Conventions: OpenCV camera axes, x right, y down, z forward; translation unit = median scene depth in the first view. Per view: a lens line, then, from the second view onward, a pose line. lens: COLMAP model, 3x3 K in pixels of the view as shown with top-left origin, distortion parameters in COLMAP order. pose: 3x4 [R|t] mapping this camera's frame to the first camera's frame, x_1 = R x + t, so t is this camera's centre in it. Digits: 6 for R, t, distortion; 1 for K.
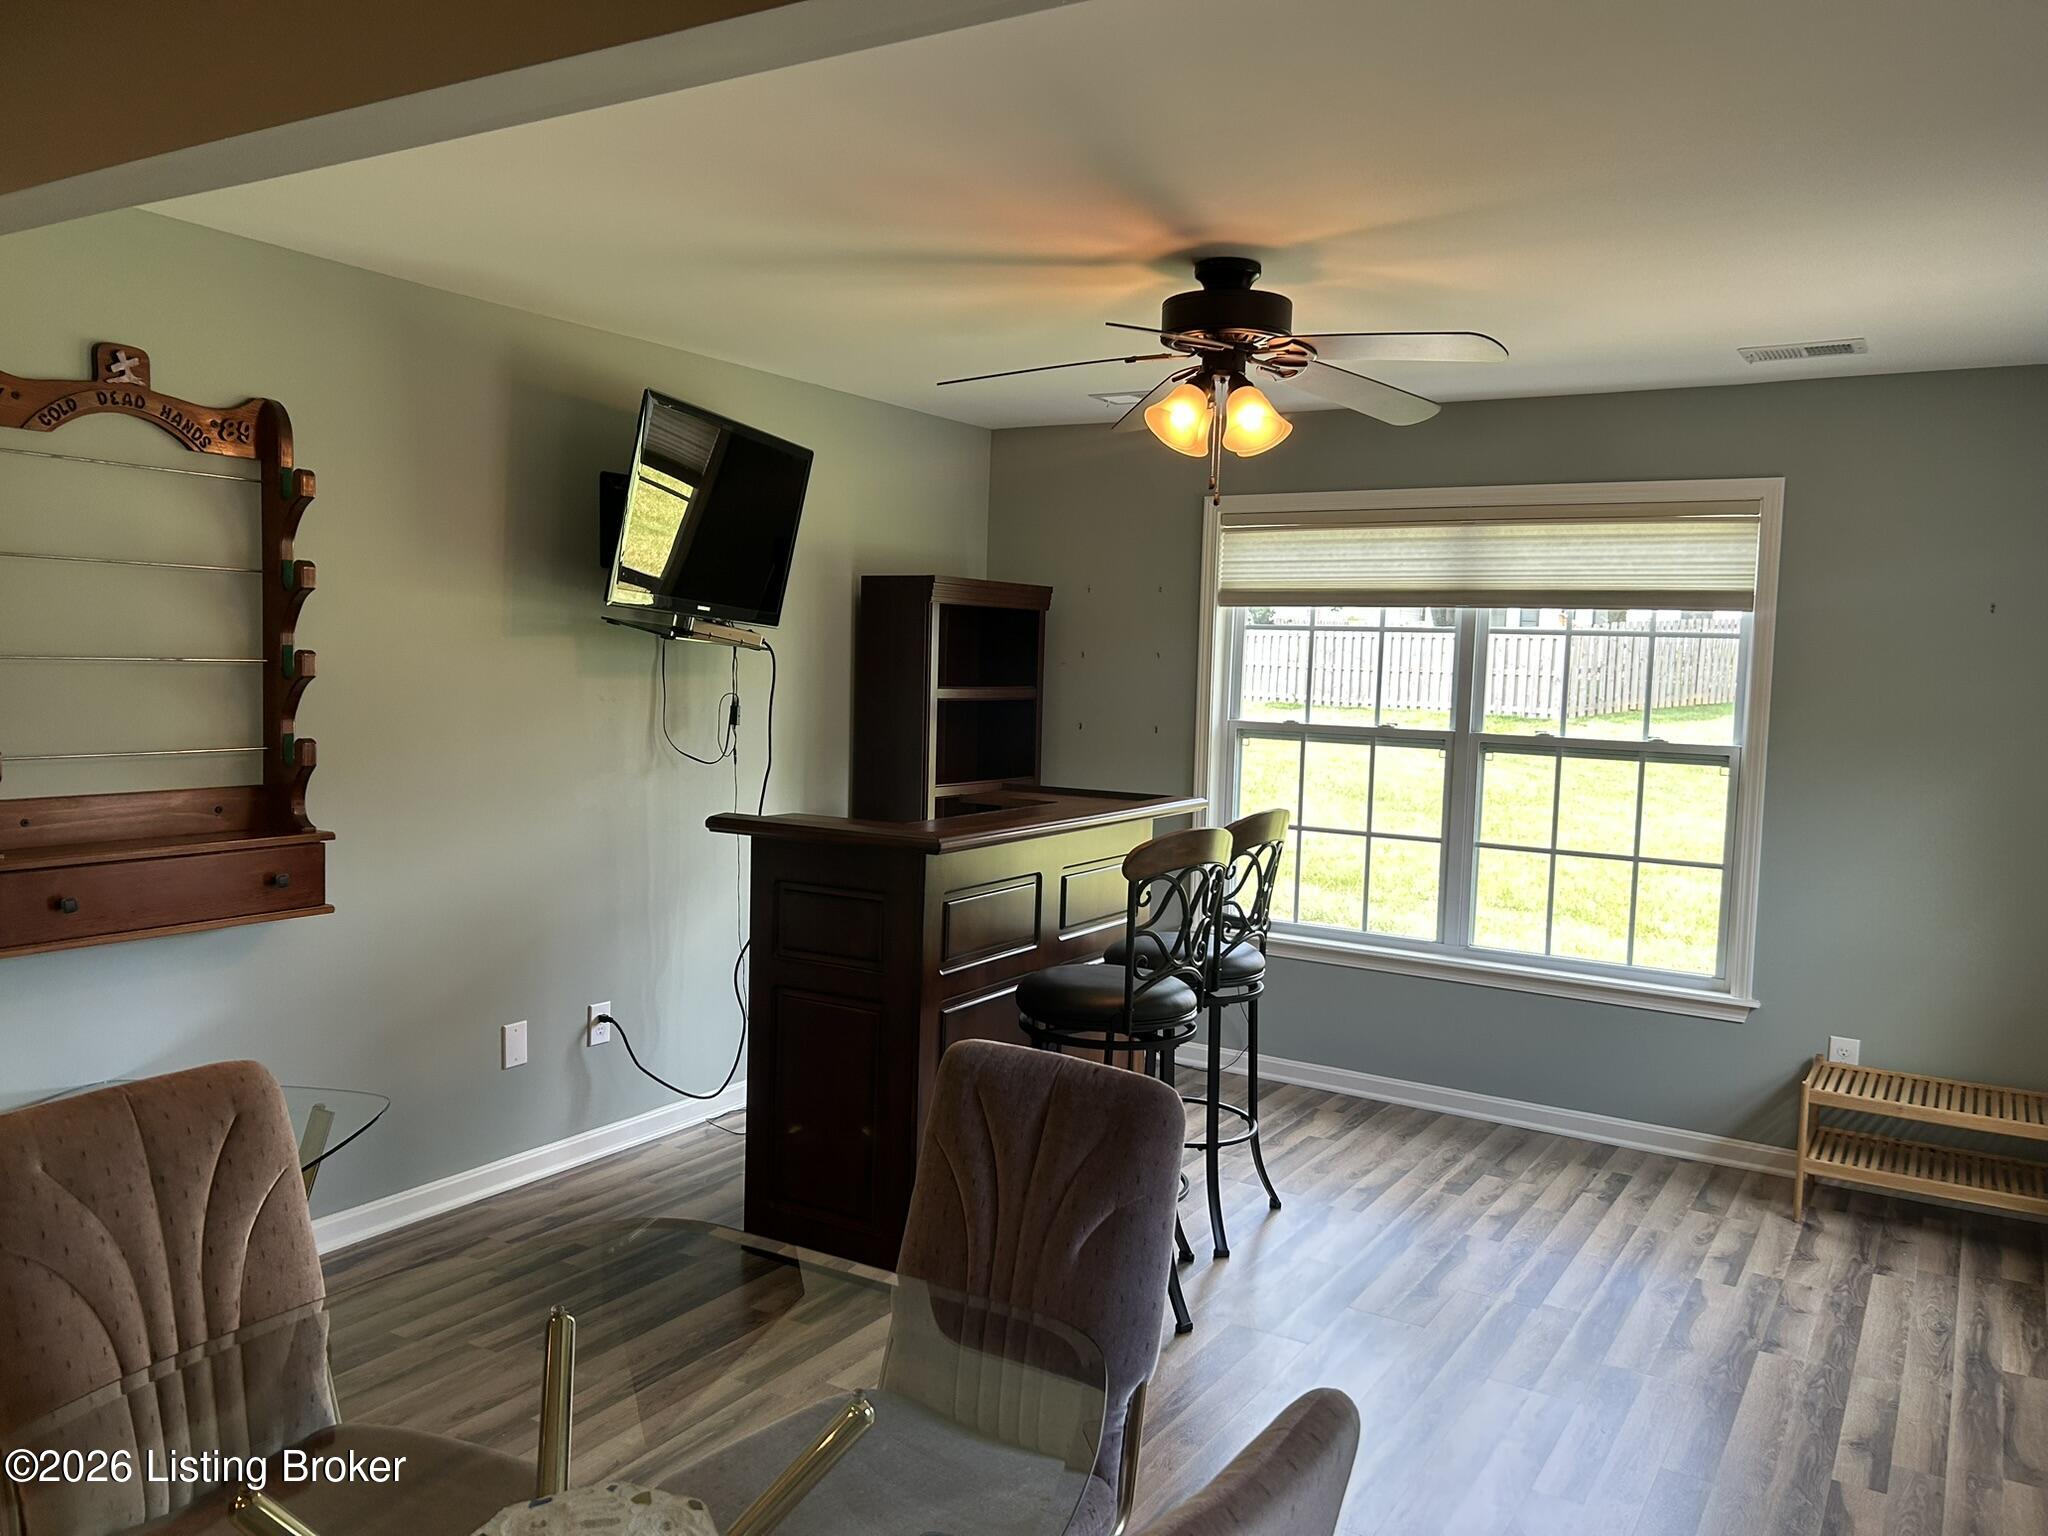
lens RADIAL K [[1530.8, 0, 1023.9], [0, 1530.8, 790.1], [0, 0, 1]] dist [0.053237, -0.062594]
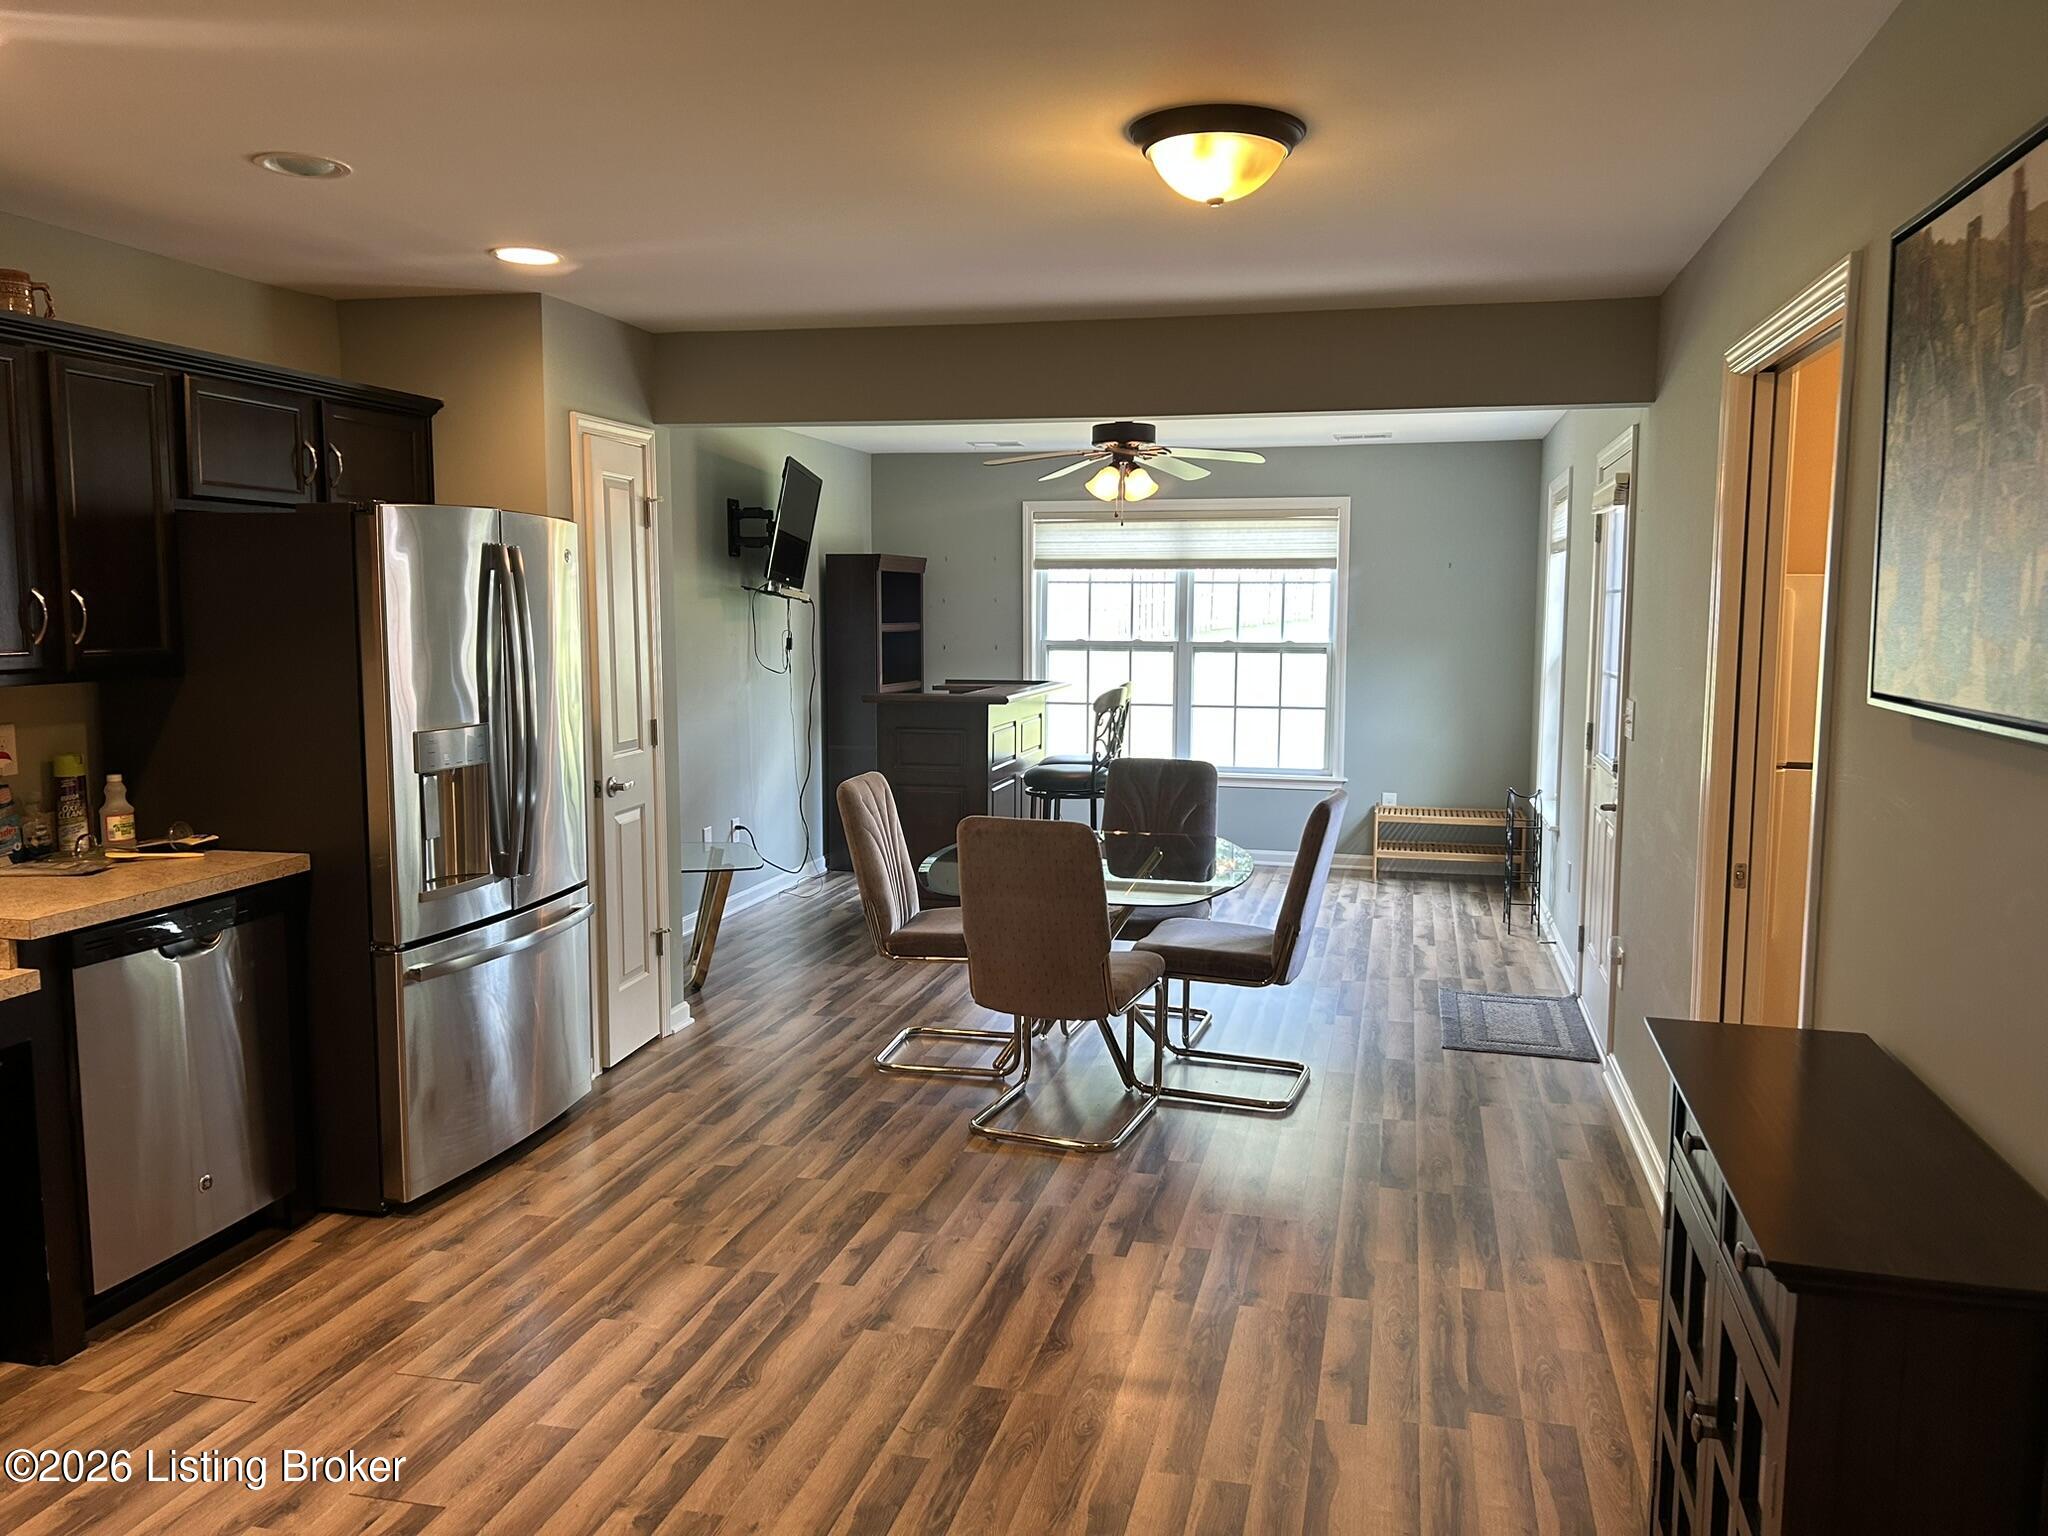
lens RADIAL K [[1530.8, 0, 1028.0], [0, 1530.8, 772.3], [0, 0, 1]] dist [0.053237, -0.062594]
pose [[0.951572, -0.059439, 0.301625, -0.465045], [0.051164, 0.998067, 0.035270, 0.045355], [-0.303138, -0.018129, 0.952774, -0.669922]]
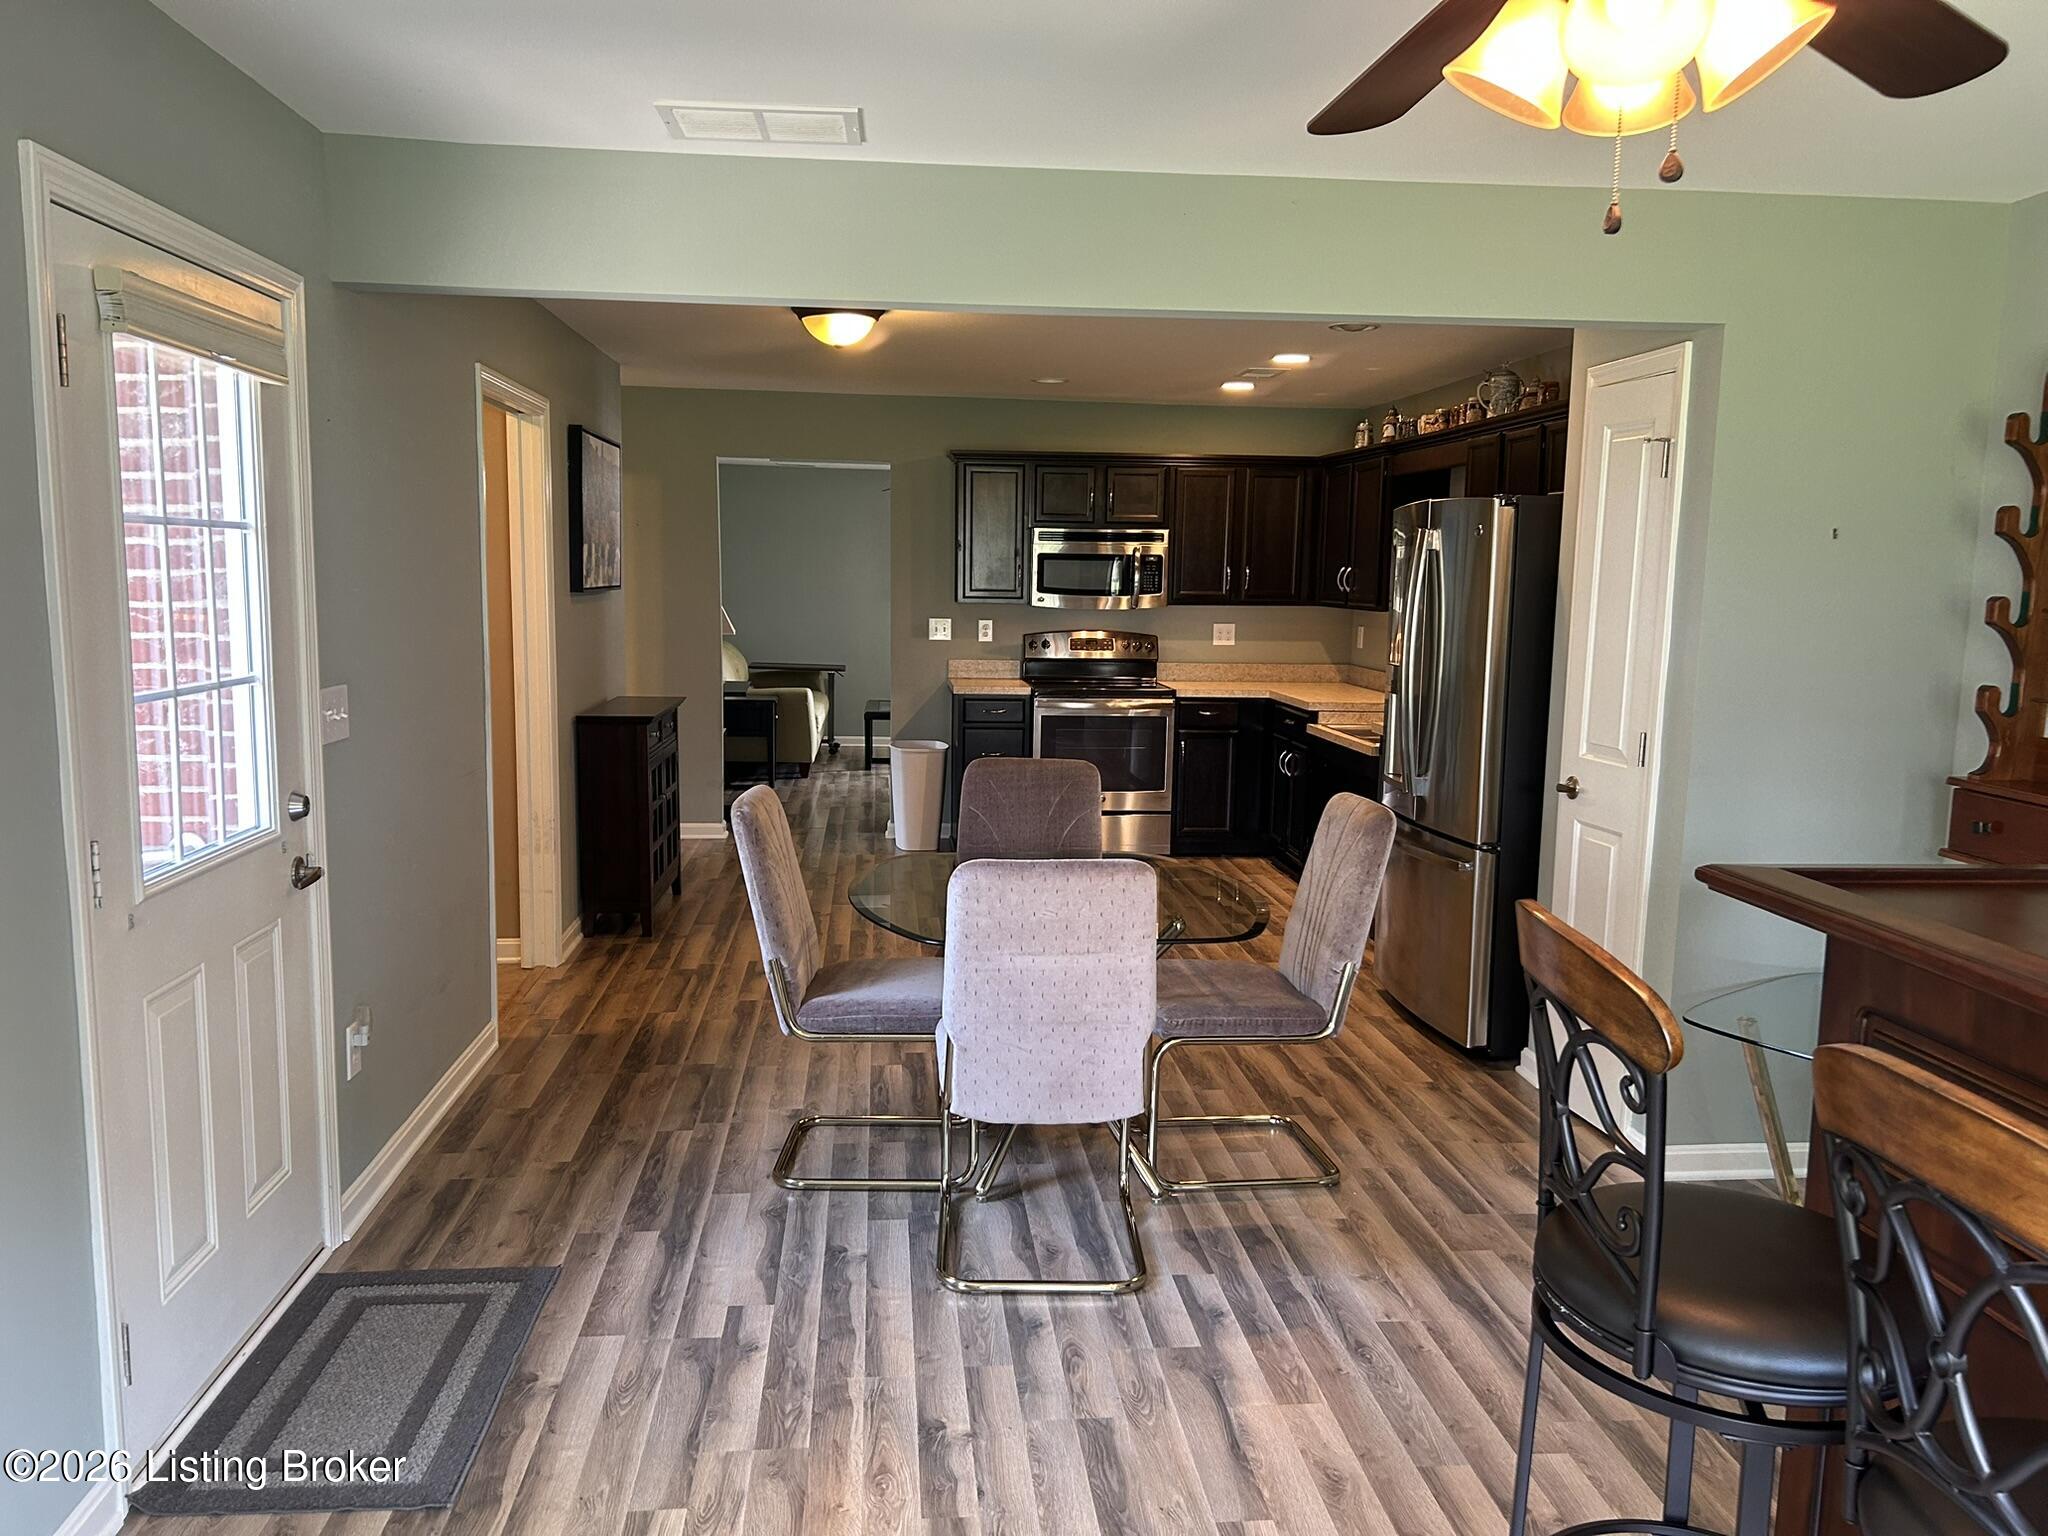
lens RADIAL K [[1530.8, 0, 1020.4], [0, 1530.8, 783.0], [0, 0, 1]] dist [0.053237, -0.062594]
pose [[-0.797488, 0.039456, -0.602044, 0.417928], [-0.095195, 0.977131, 0.190137, -0.071076], [0.595778, 0.208943, -0.775494, 0.966975]]
